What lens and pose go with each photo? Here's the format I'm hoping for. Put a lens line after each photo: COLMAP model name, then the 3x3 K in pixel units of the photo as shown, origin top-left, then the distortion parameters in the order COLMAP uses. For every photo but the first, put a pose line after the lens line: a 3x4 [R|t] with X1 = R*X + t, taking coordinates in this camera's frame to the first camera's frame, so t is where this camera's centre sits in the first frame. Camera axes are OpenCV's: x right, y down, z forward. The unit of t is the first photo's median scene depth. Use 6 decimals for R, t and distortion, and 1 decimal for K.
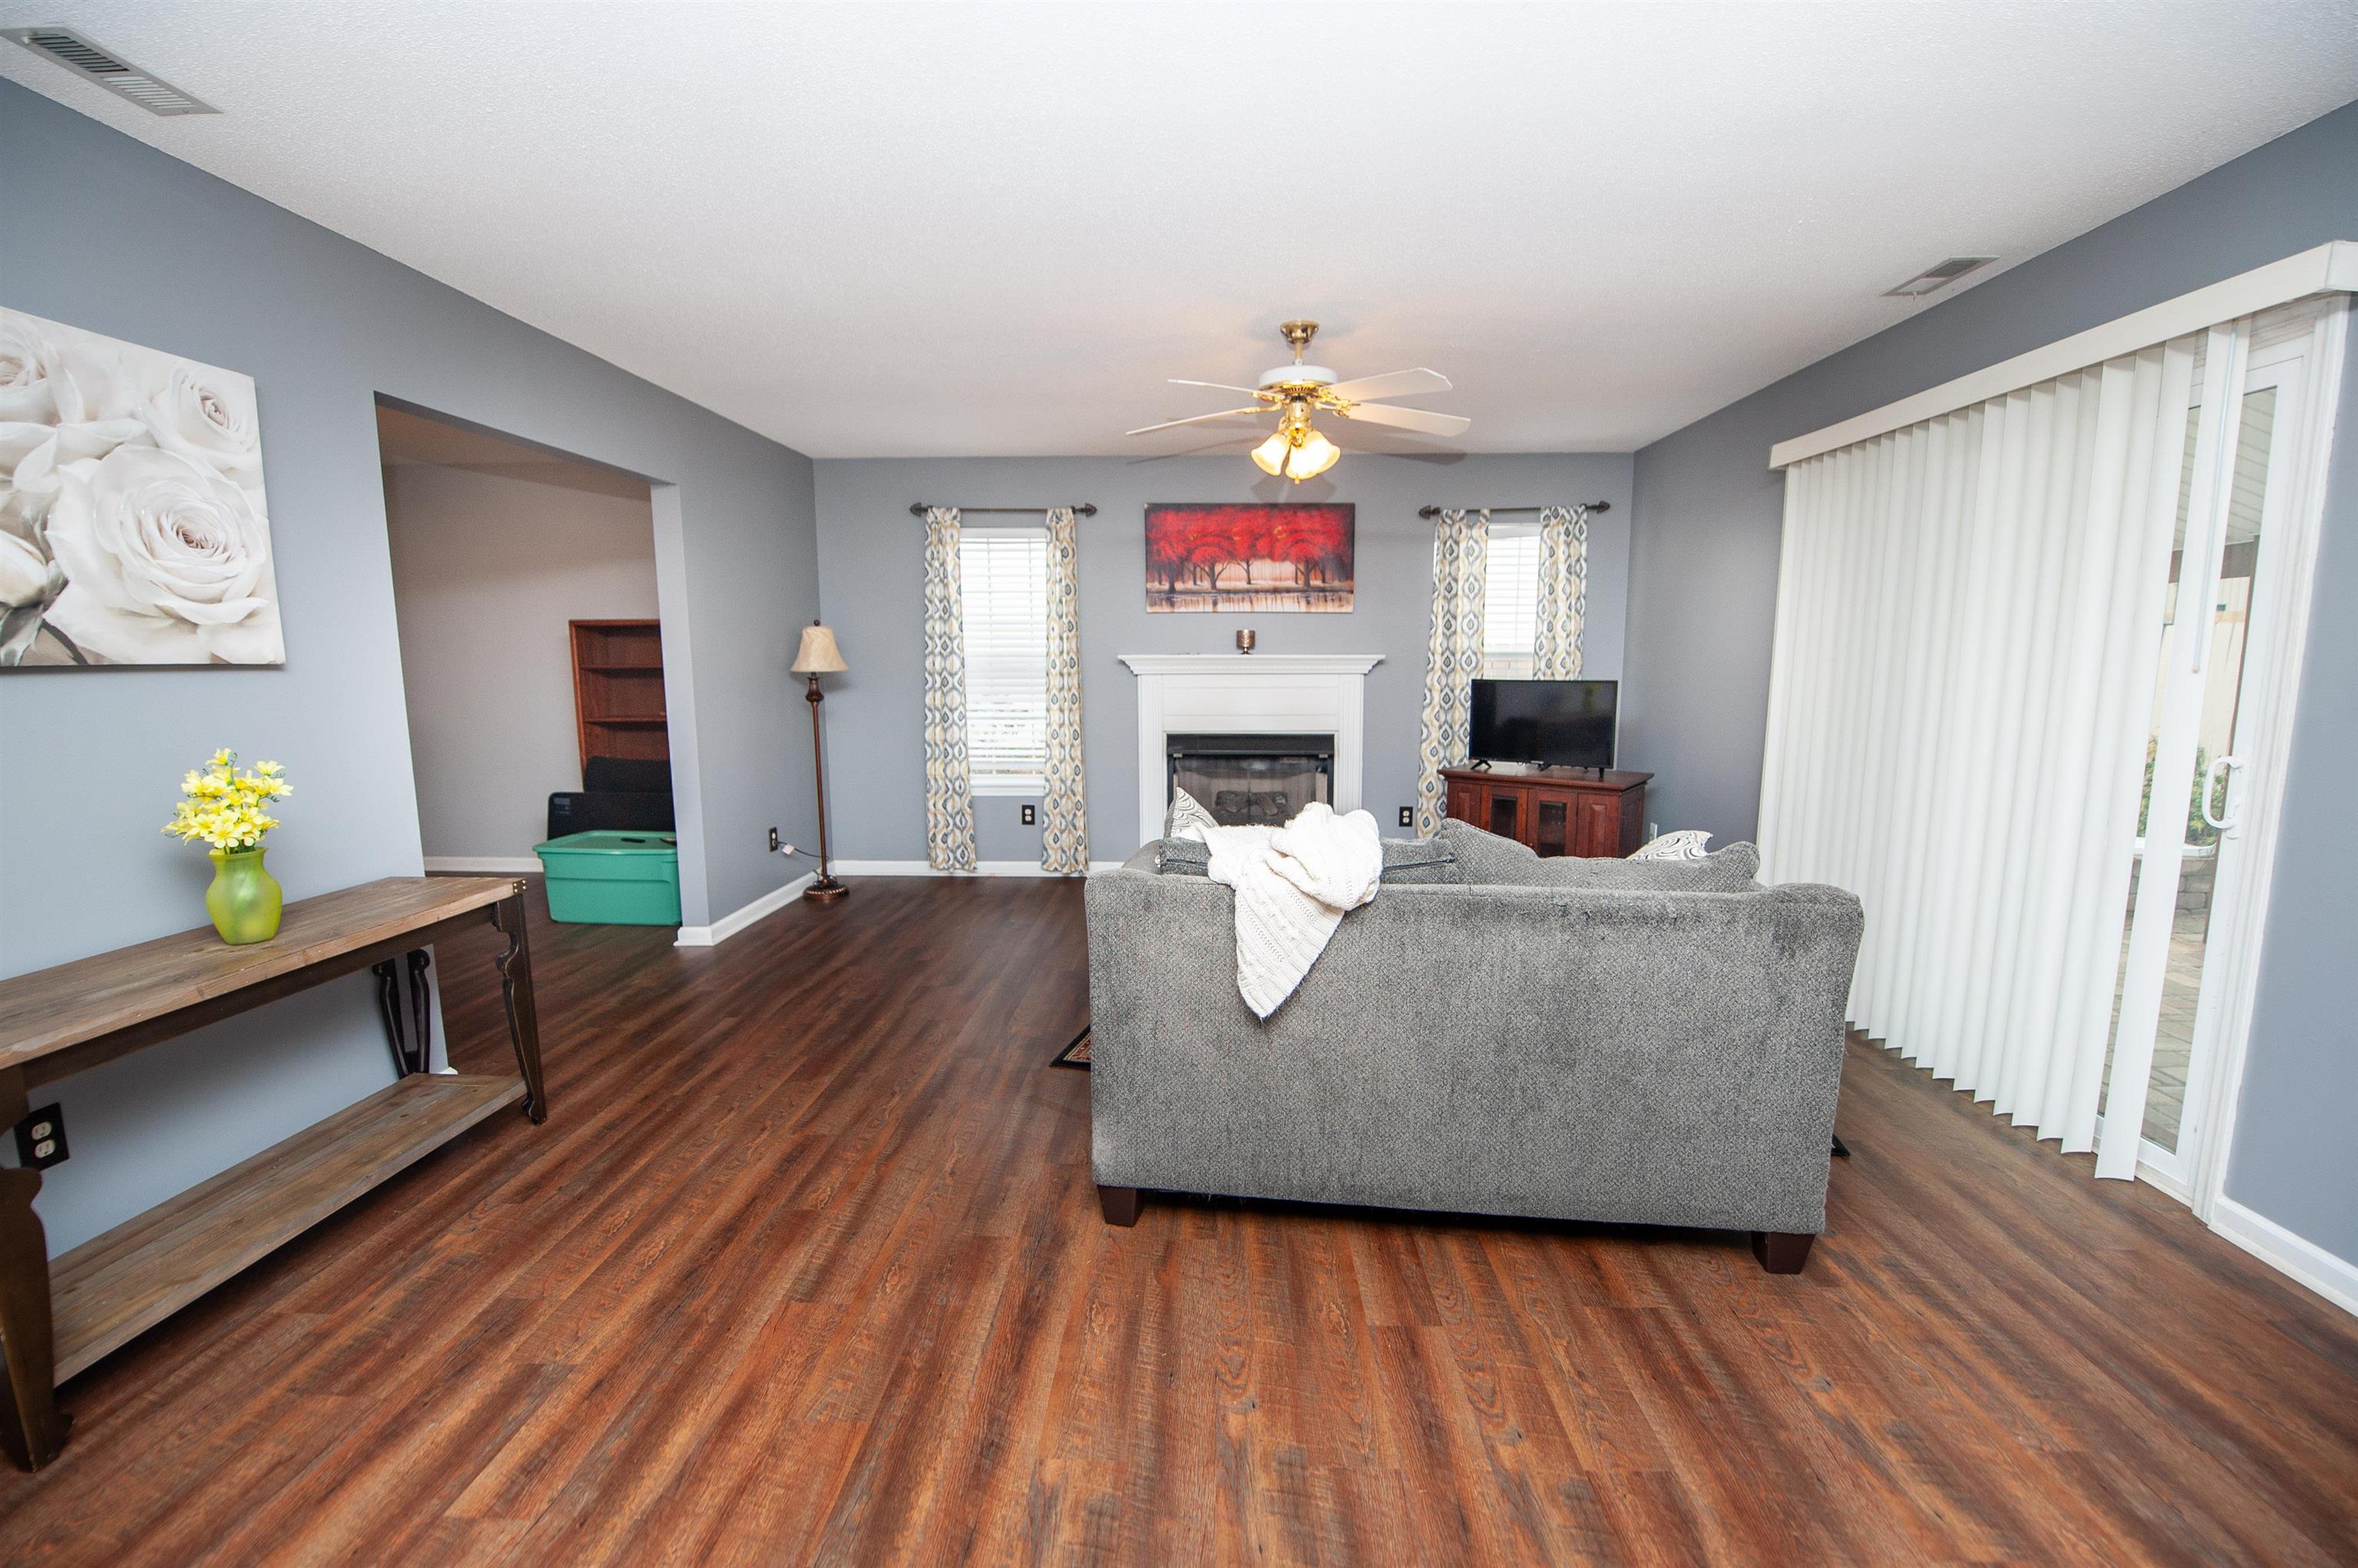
lens RADIAL K [[949.1, 0, 1165.1], [0, 949.1, 792.6], [0, 0, 1]] dist [-0.016760, -0.003415]
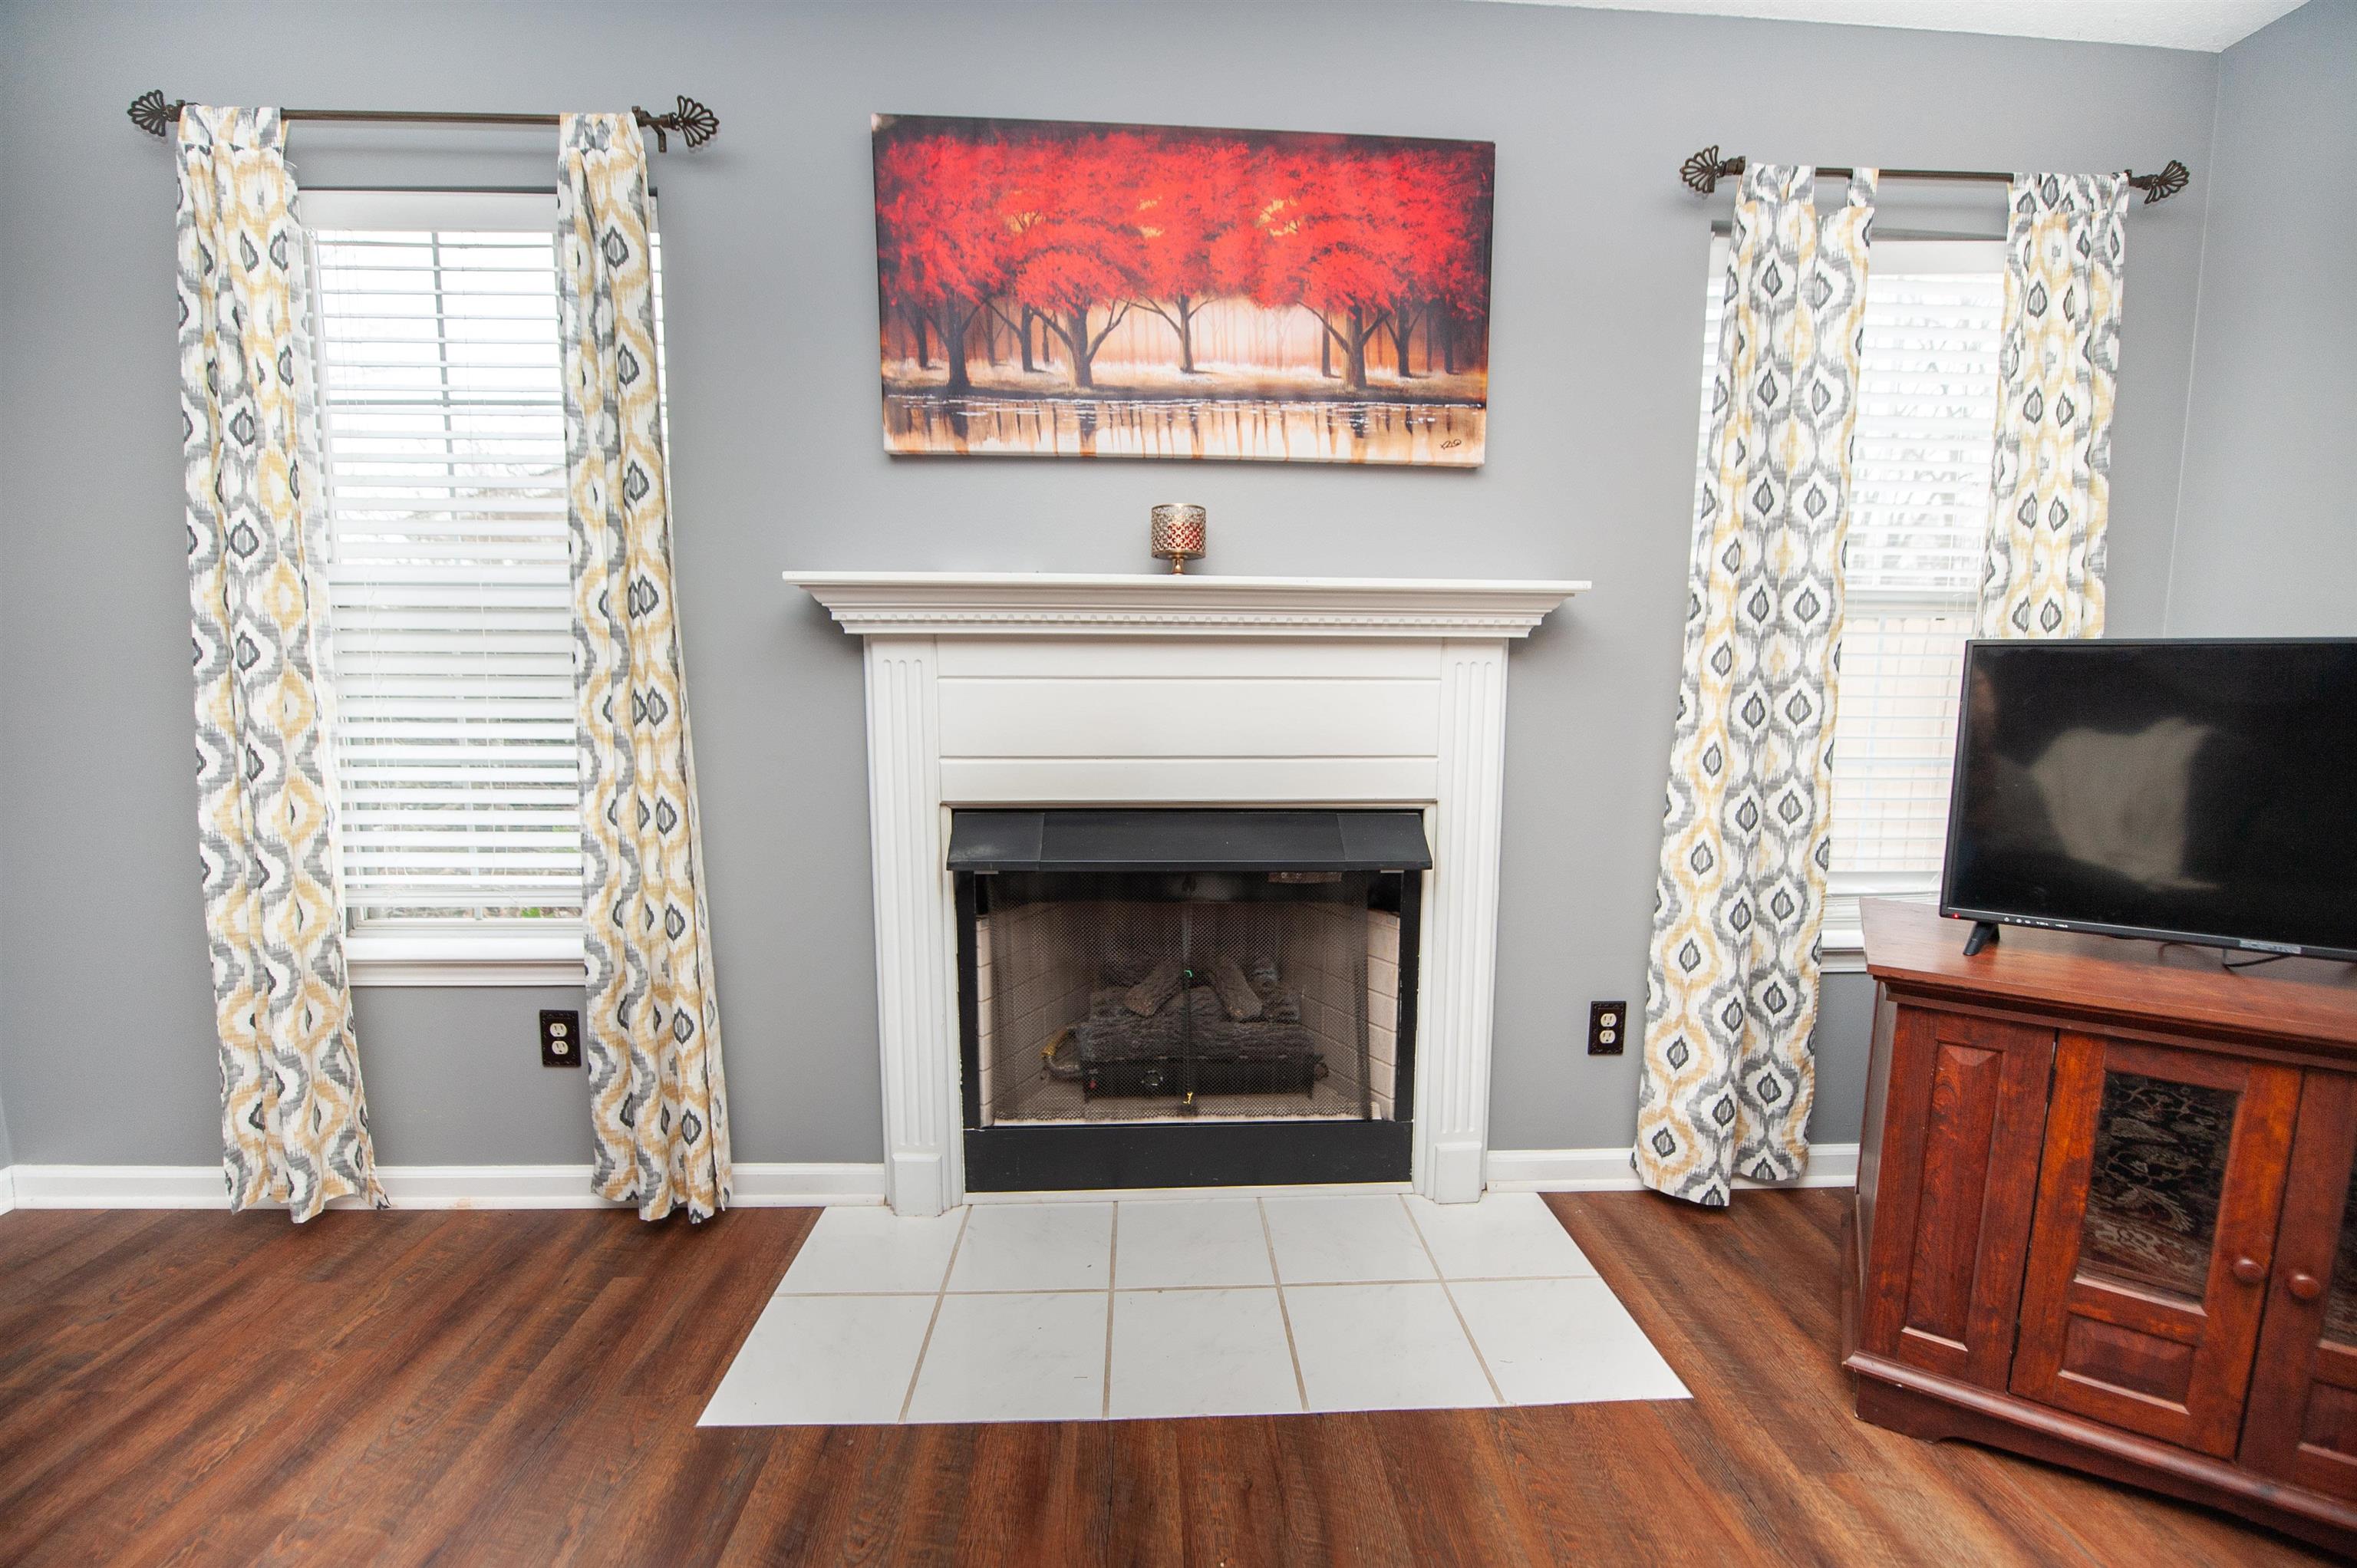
lens RADIAL K [[948.7, 0, 1172.8], [0, 948.7, 792.2], [0, 0, 1]] dist [-0.016760, -0.003415]
pose [[0.995731, -0.002060, 0.092275, 0.051804], [0.004357, 0.999685, -0.024701, -0.061453], [-0.092195, 0.024998, 0.995427, 0.670363]]
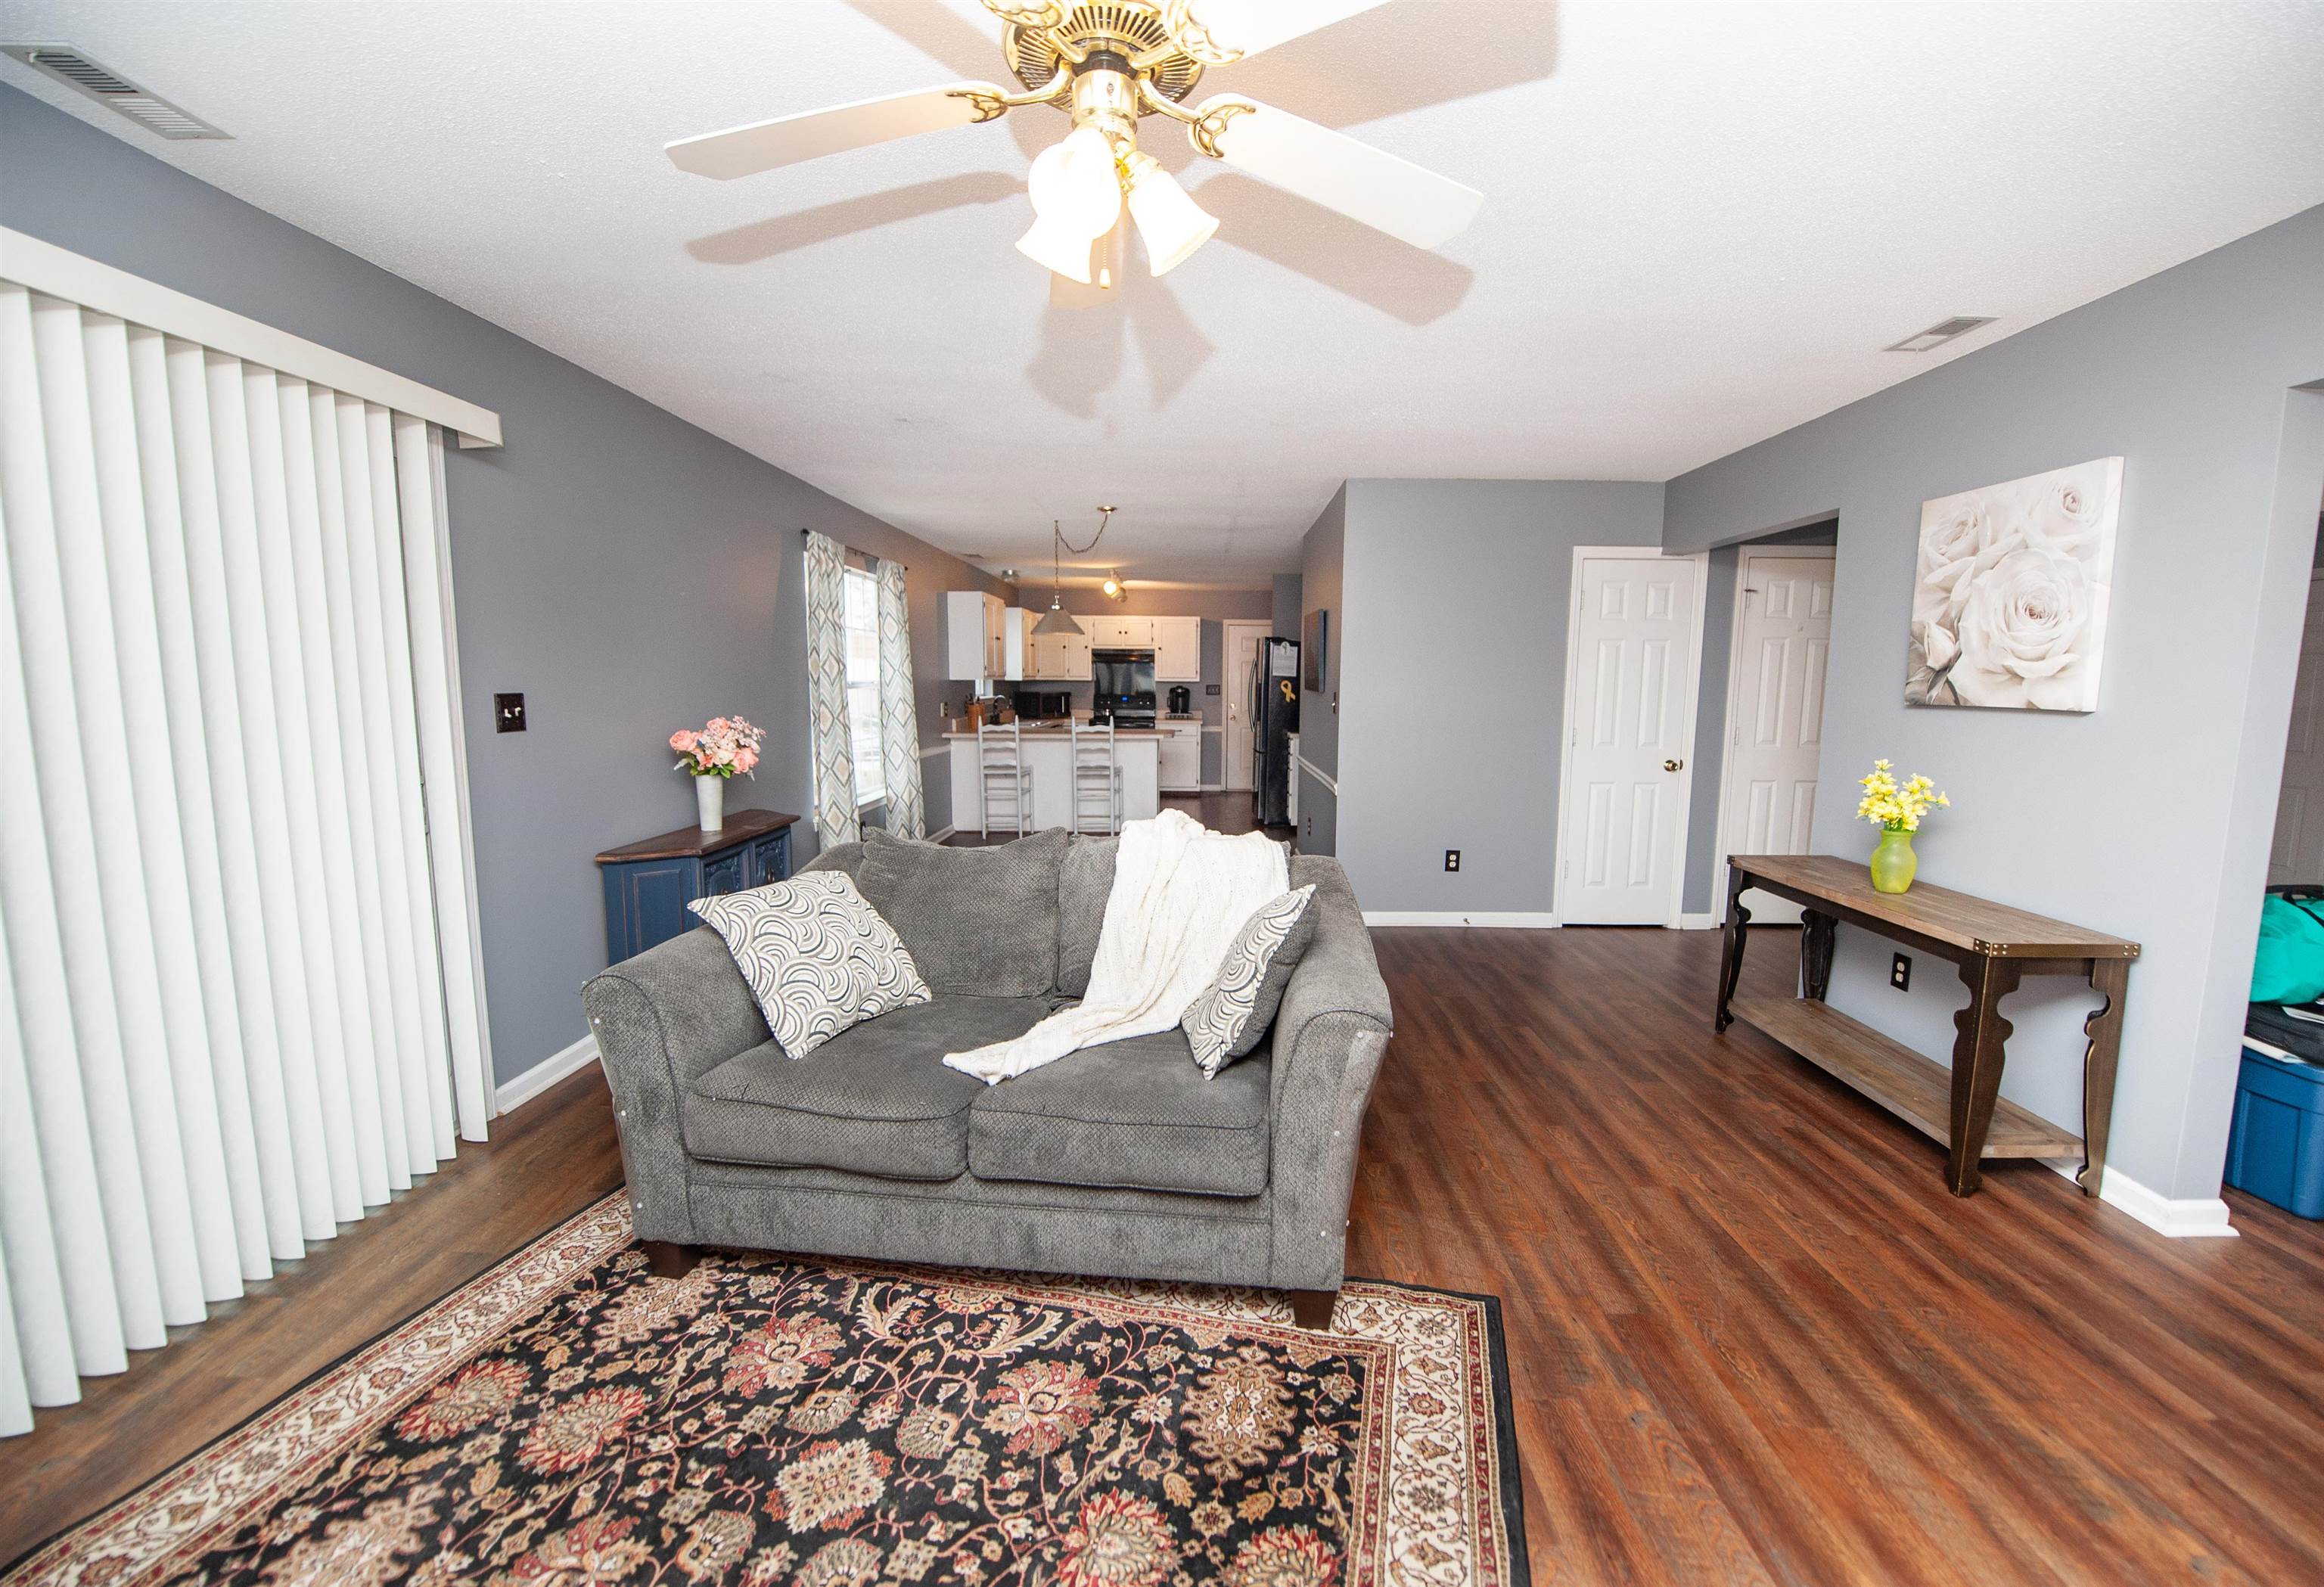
lens RADIAL K [[959.5, 0, 1179.3], [0, 959.5, 796.1], [0, 0, 1]] dist [-0.019432, -0.000232]
pose [[-0.999230, 0.000341, -0.039242, 0.077337], [-0.009891, 0.965495, 0.260234, -0.136537], [0.037977, 0.260421, -0.964748, 0.877690]]
